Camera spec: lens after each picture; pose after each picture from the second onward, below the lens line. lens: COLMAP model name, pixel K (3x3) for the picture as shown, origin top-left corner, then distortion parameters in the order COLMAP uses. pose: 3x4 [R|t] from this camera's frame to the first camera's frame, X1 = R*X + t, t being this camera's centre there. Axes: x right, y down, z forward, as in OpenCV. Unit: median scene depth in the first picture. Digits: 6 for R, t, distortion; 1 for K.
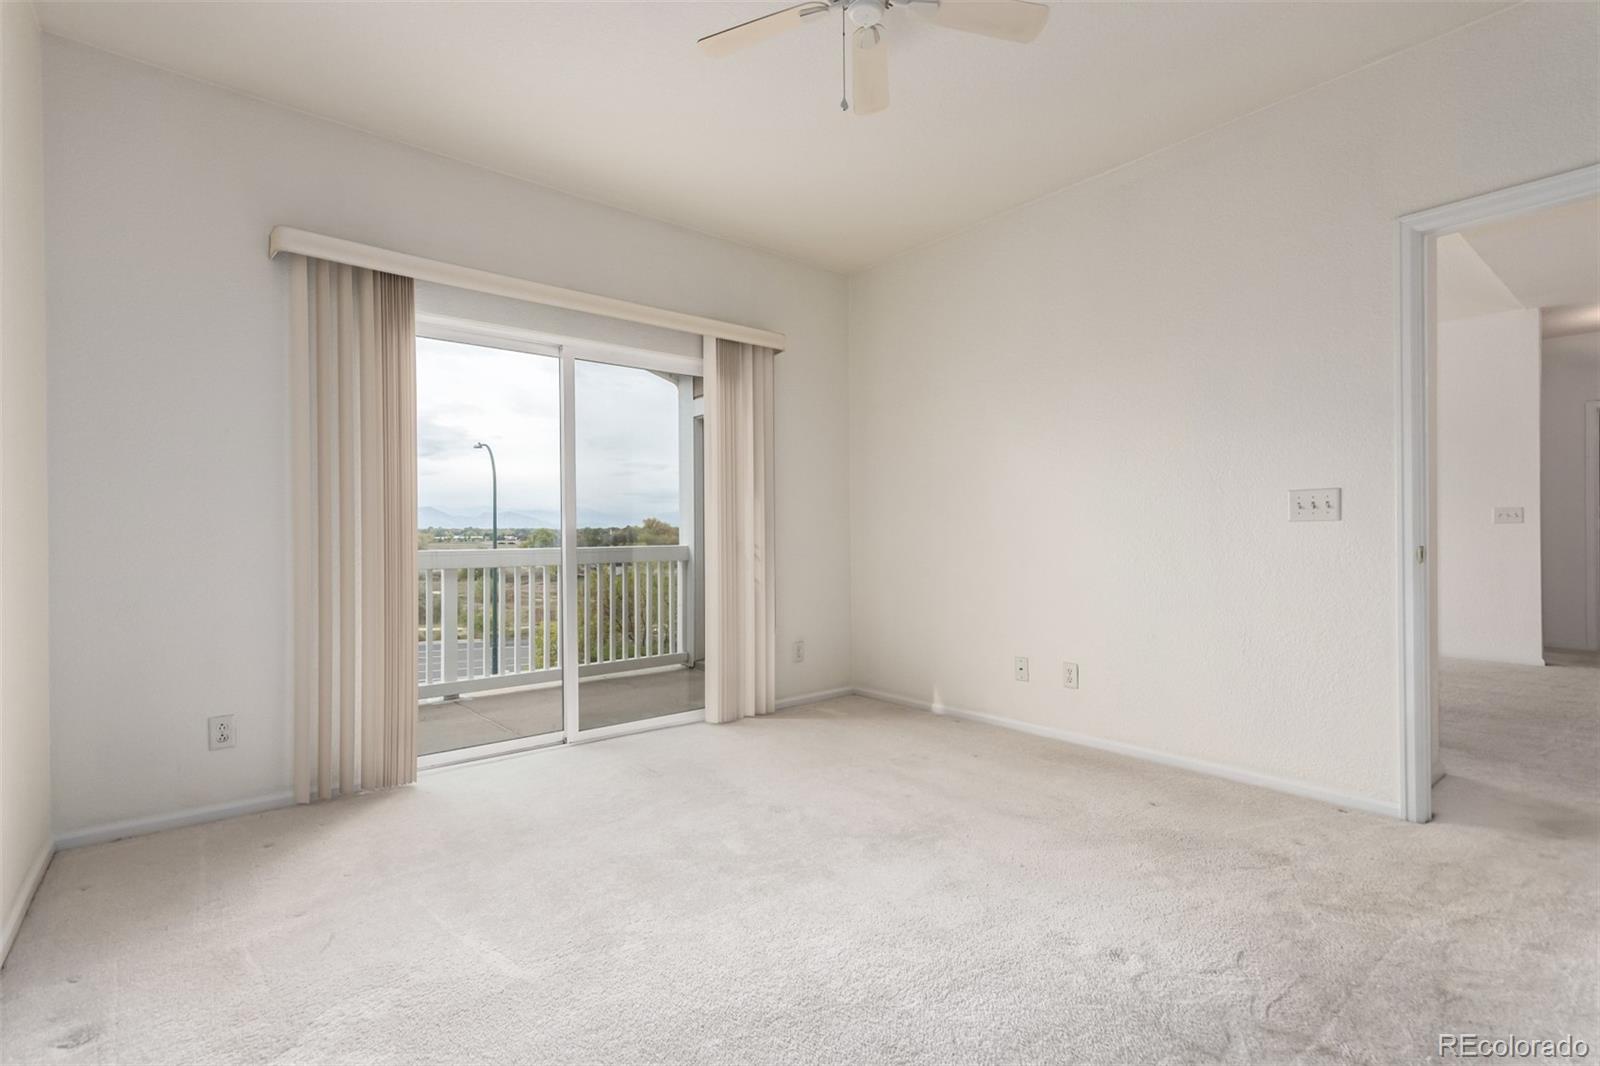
lens RADIAL K [[747.0, 0, 806.3], [0, 747.0, 532.0], [0, 0, 1]] dist [0.001775, 0.000039]
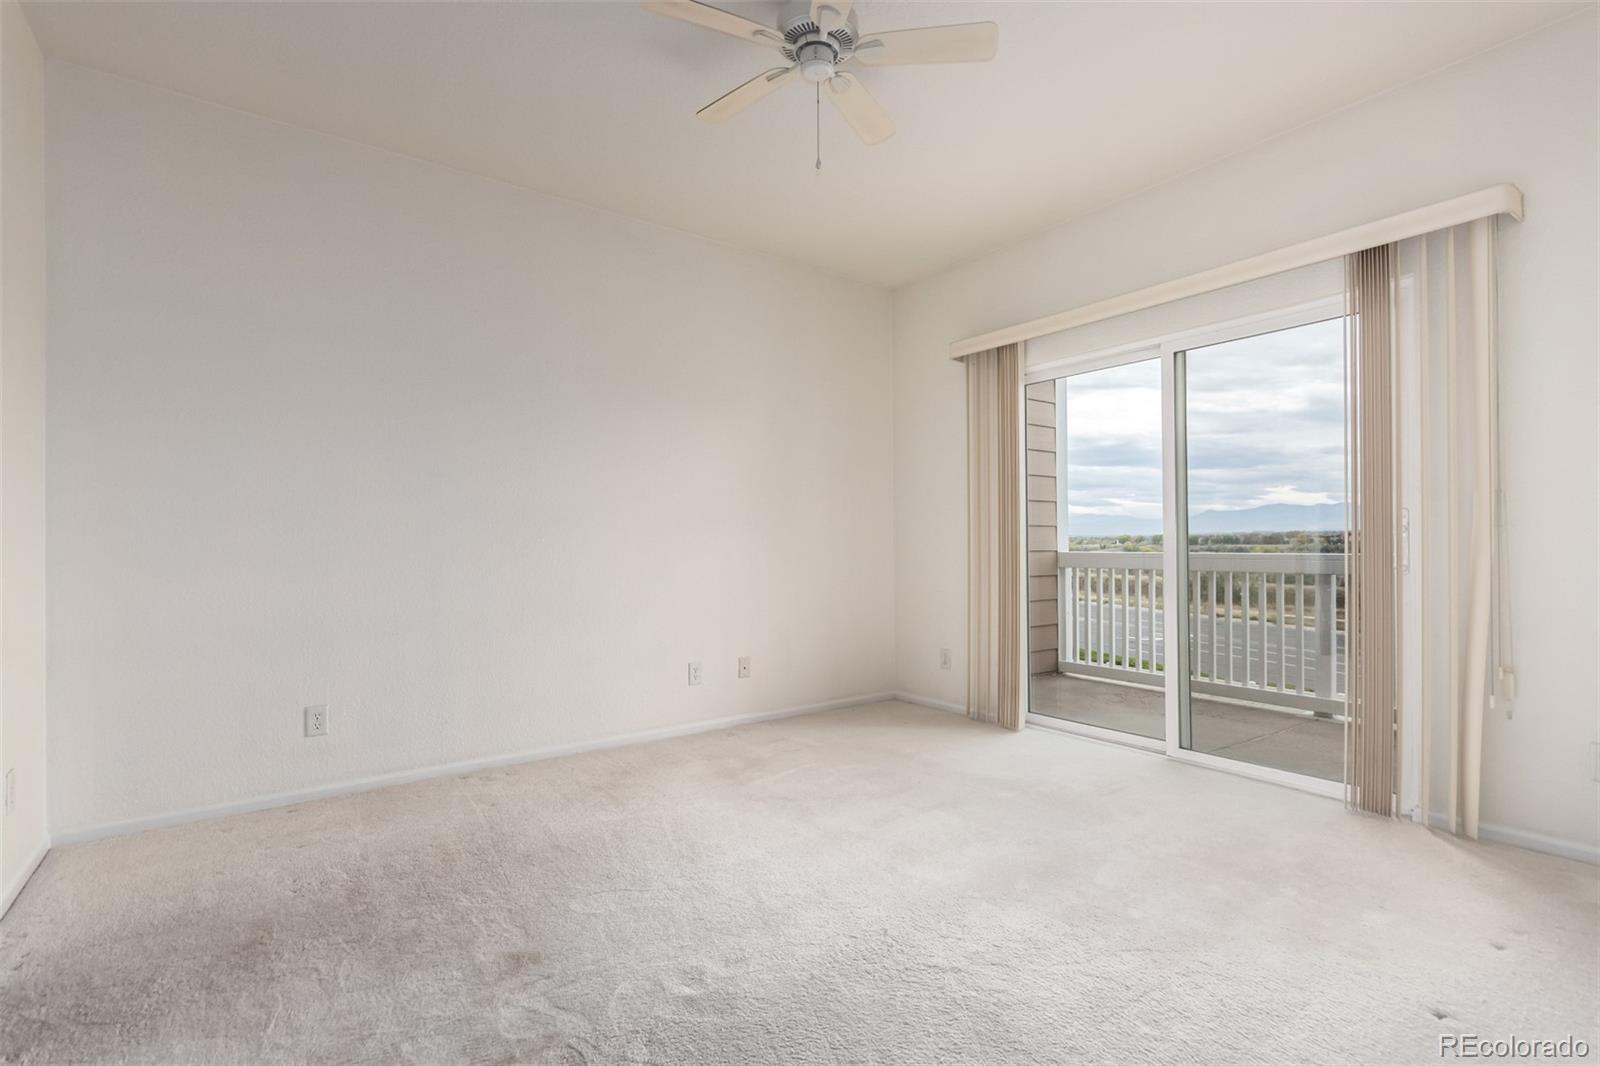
lens RADIAL K [[747.0, 0, 791.6], [0, 747.0, 548.9], [0, 0, 1]] dist [0.001775, 0.000039]
pose [[-0.069184, 0.016937, -0.997460, 0.730918], [0.011961, 0.999798, 0.016147, -0.006659], [0.997532, -0.010813, -0.069373, 0.636289]]
